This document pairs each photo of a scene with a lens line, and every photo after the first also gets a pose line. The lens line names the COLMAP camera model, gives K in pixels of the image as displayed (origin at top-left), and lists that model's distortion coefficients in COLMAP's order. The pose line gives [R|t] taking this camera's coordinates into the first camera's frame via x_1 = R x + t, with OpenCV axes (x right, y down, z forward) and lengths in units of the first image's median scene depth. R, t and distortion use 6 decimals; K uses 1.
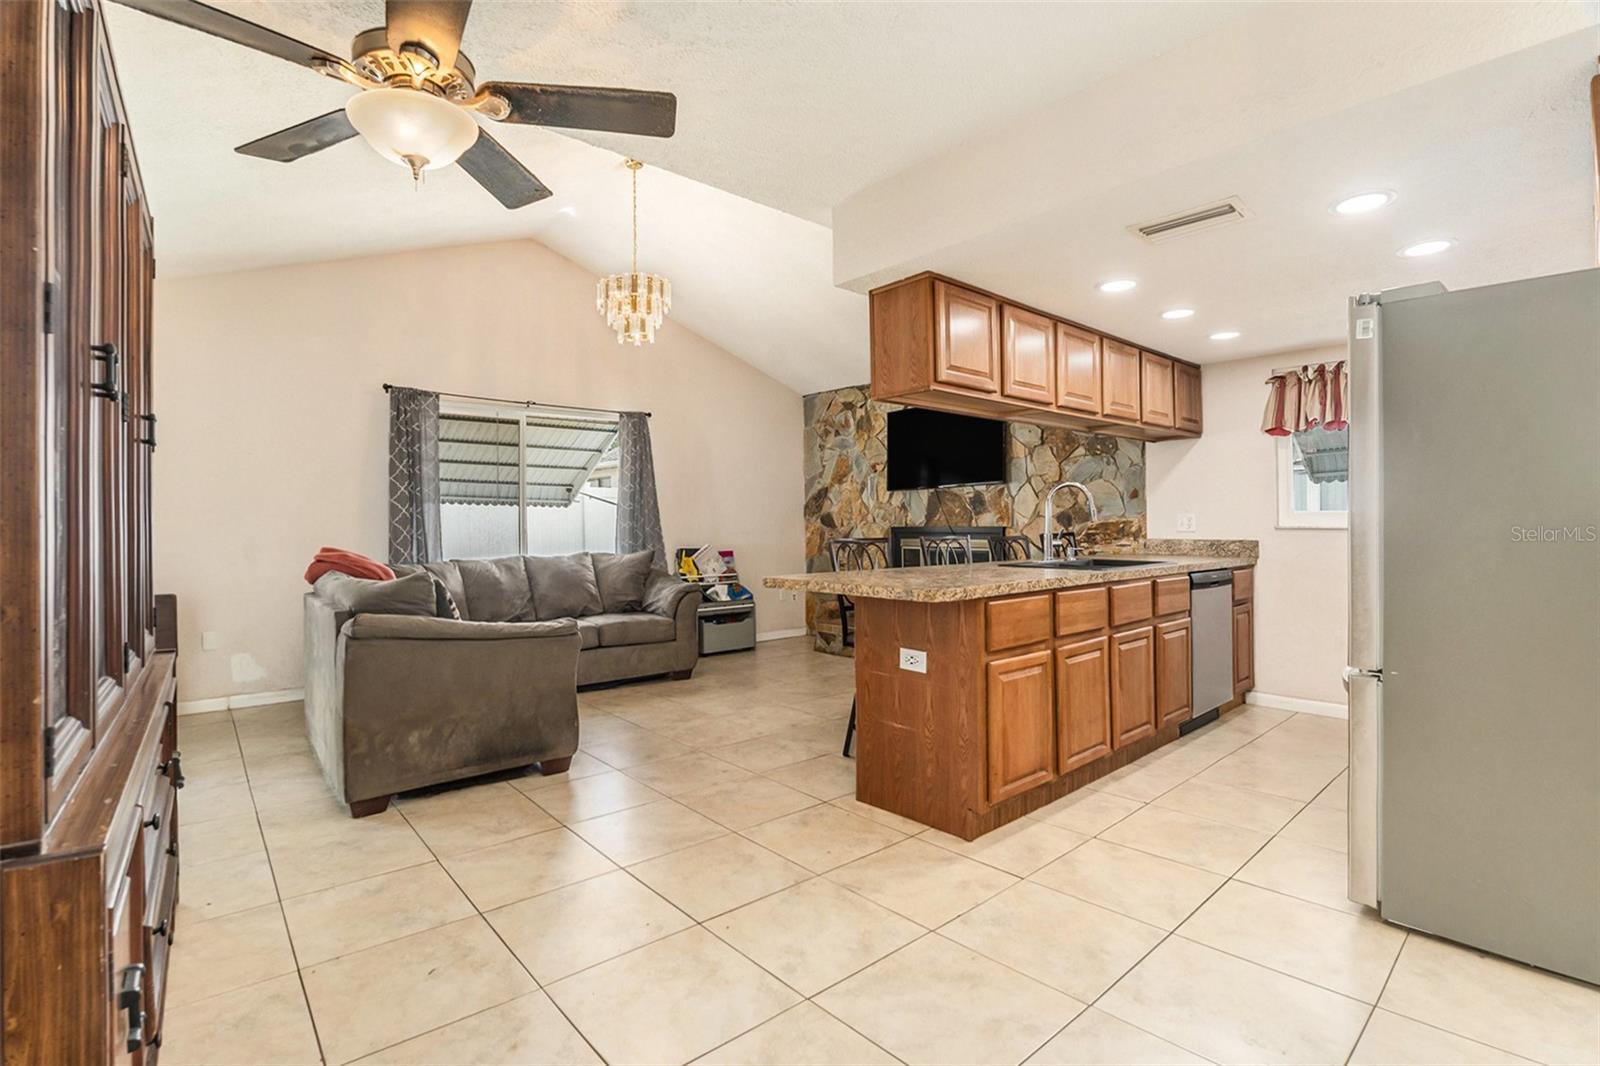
lens RADIAL K [[741.1, 0, 837.0], [0, 741.1, 505.5], [0, 0, 1]] dist [-0.052788, 0.005793]
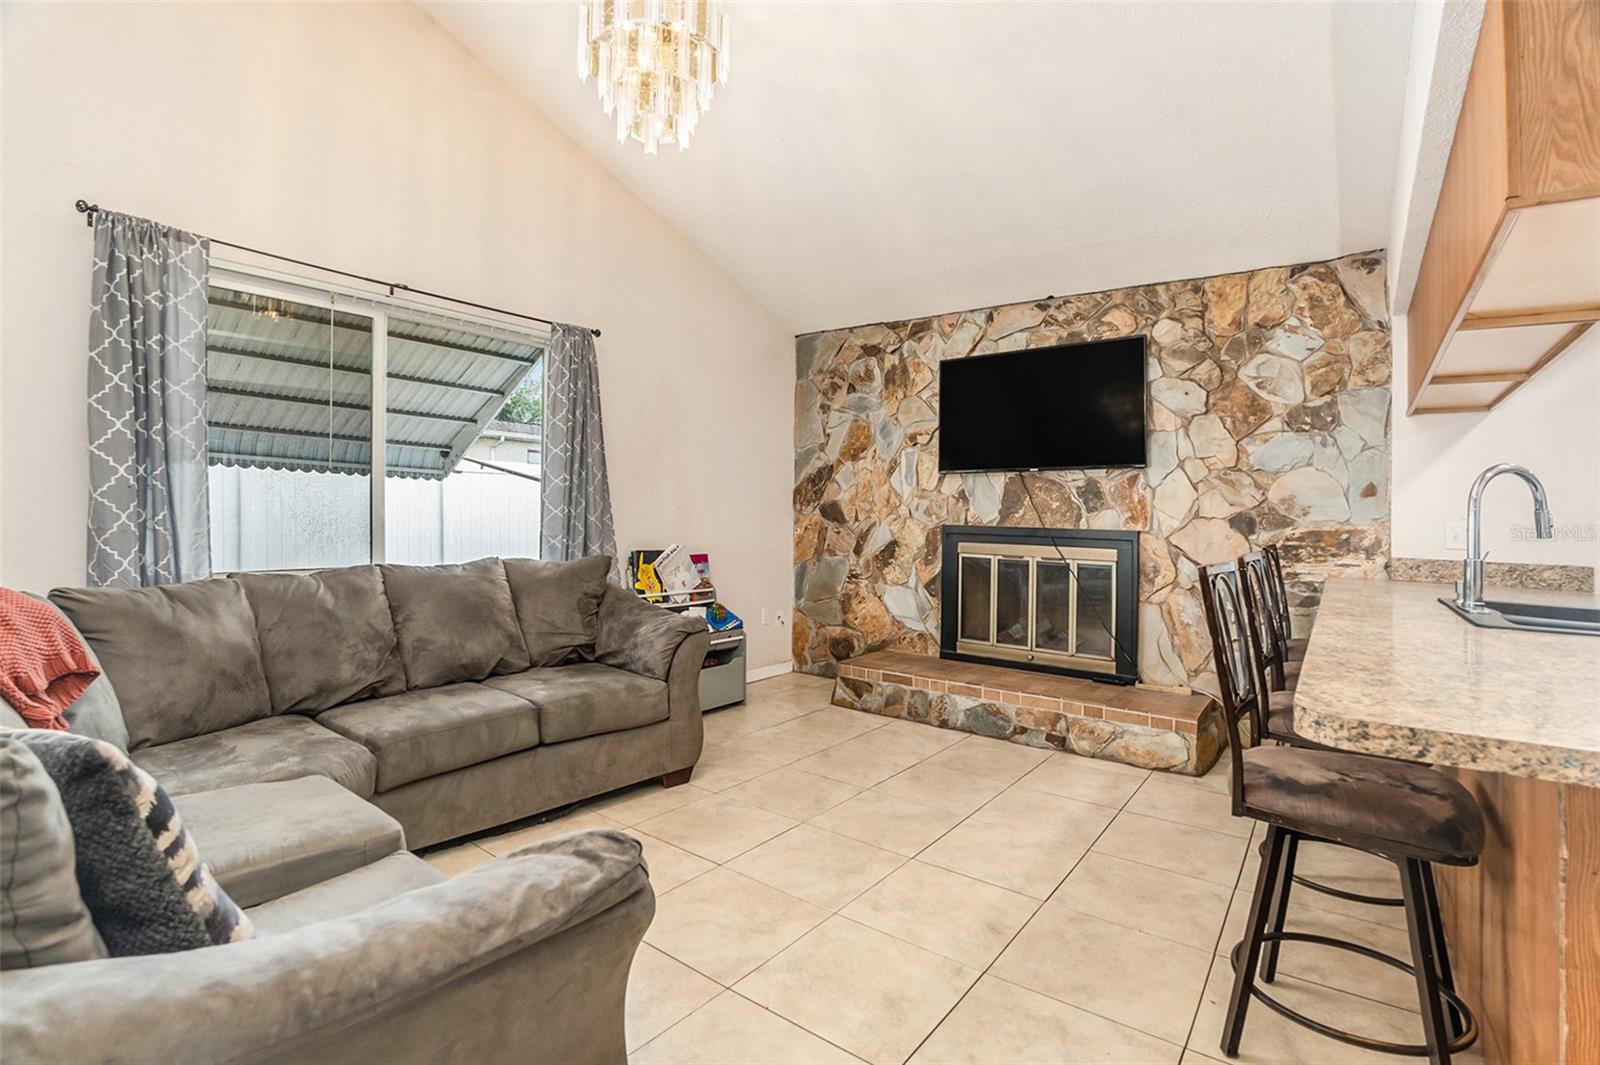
lens RADIAL K [[741.1, 0, 818.4], [0, 741.1, 520.8], [0, 0, 1]] dist [-0.052788, 0.005793]
pose [[0.984069, 0.027814, 0.175599, -0.196543], [-0.034132, 0.998870, 0.033058, 0.007092], [-0.174481, -0.038525, 0.983907, 0.401181]]
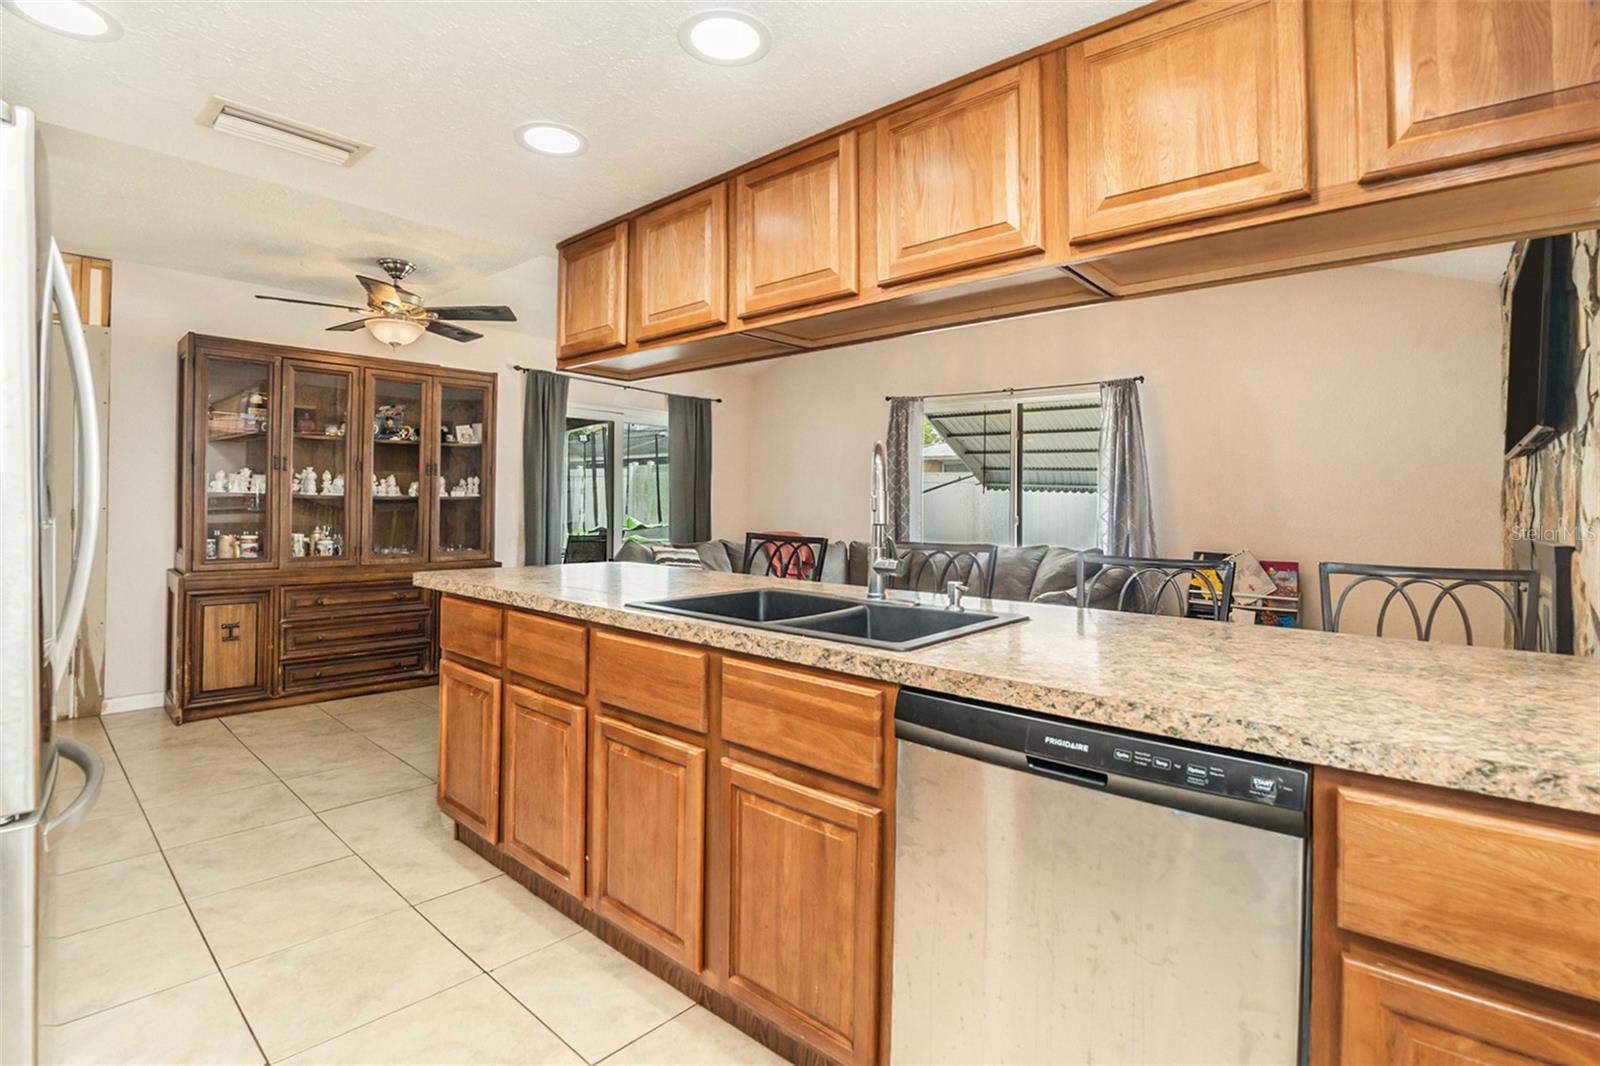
lens RADIAL K [[777.7, 0, 768.3], [0, 777.7, 506.9], [0, 0, 1]] dist [-0.011377, -0.000669]
pose [[0.046234, 0.003732, -0.998924, 0.589110], [0.016447, 0.999855, 0.004497, 0.006678], [0.998795, -0.016638, 0.046166, 0.653619]]
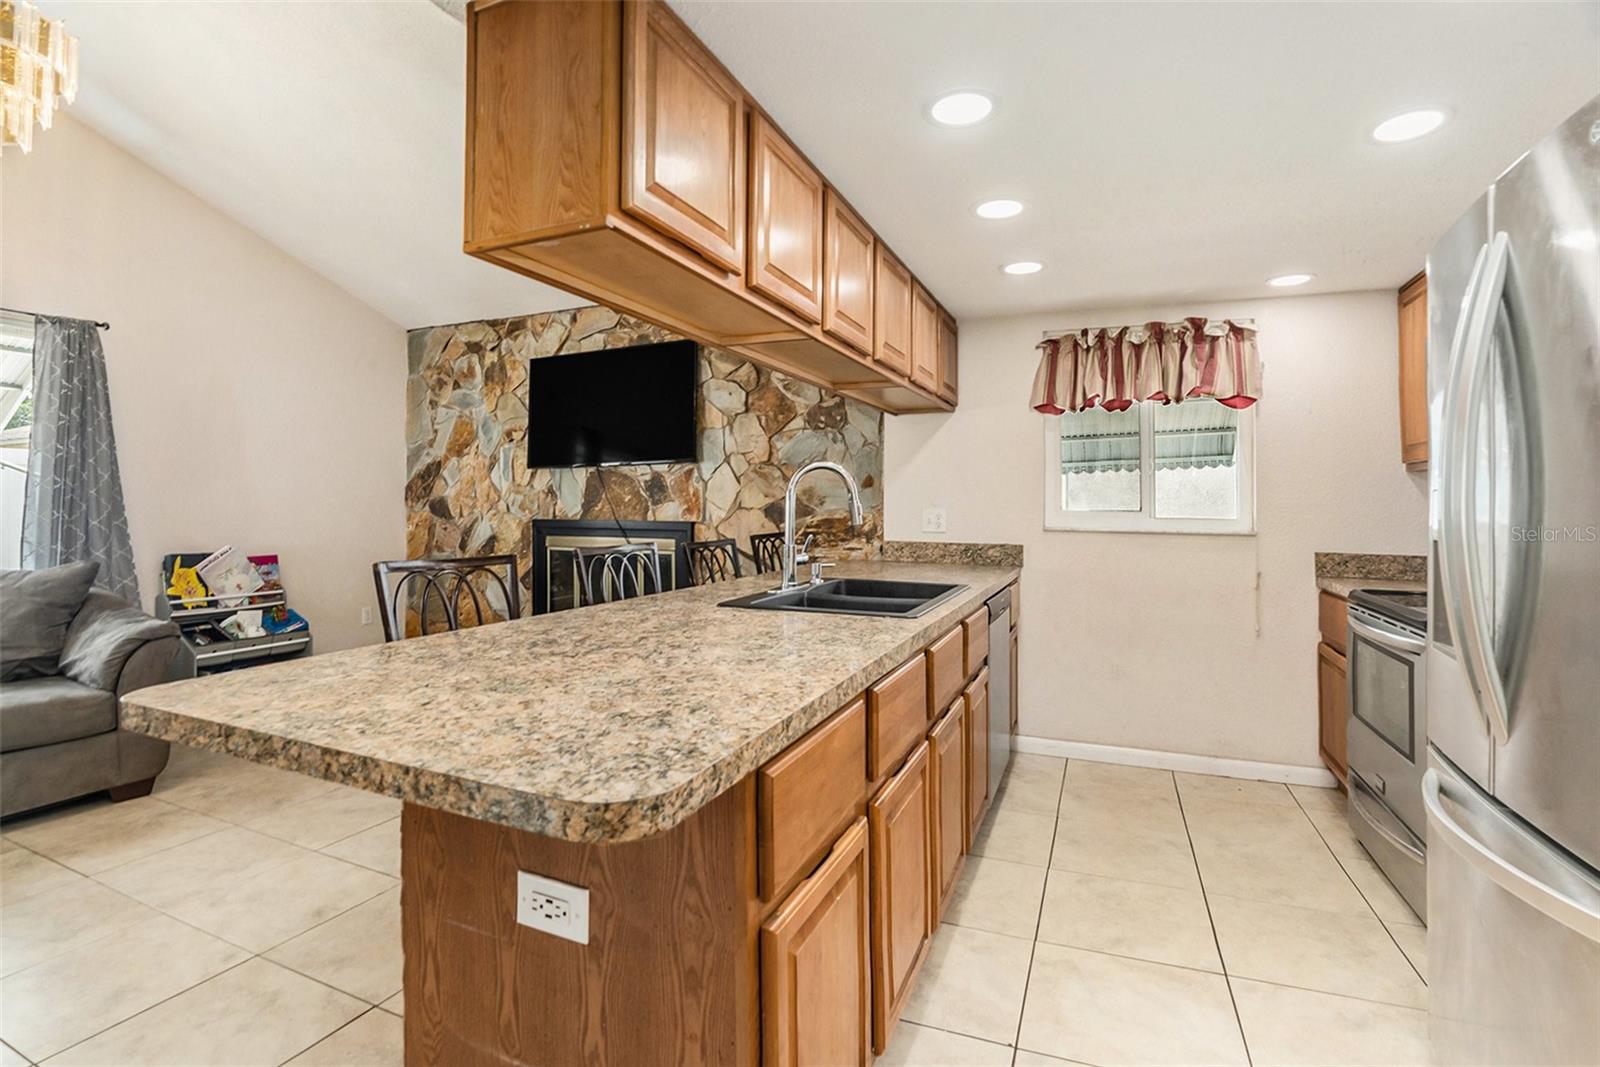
lens RADIAL K [[741.1, 0, 801.0], [0, 741.1, 491.4], [0, 0, 1]] dist [-0.052788, 0.005793]
pose [[0.917402, 0.017117, 0.397594, 0.033658], [-0.019719, 0.999803, 0.002456, -0.005822], [-0.397473, -0.010093, 0.917558, 0.299200]]
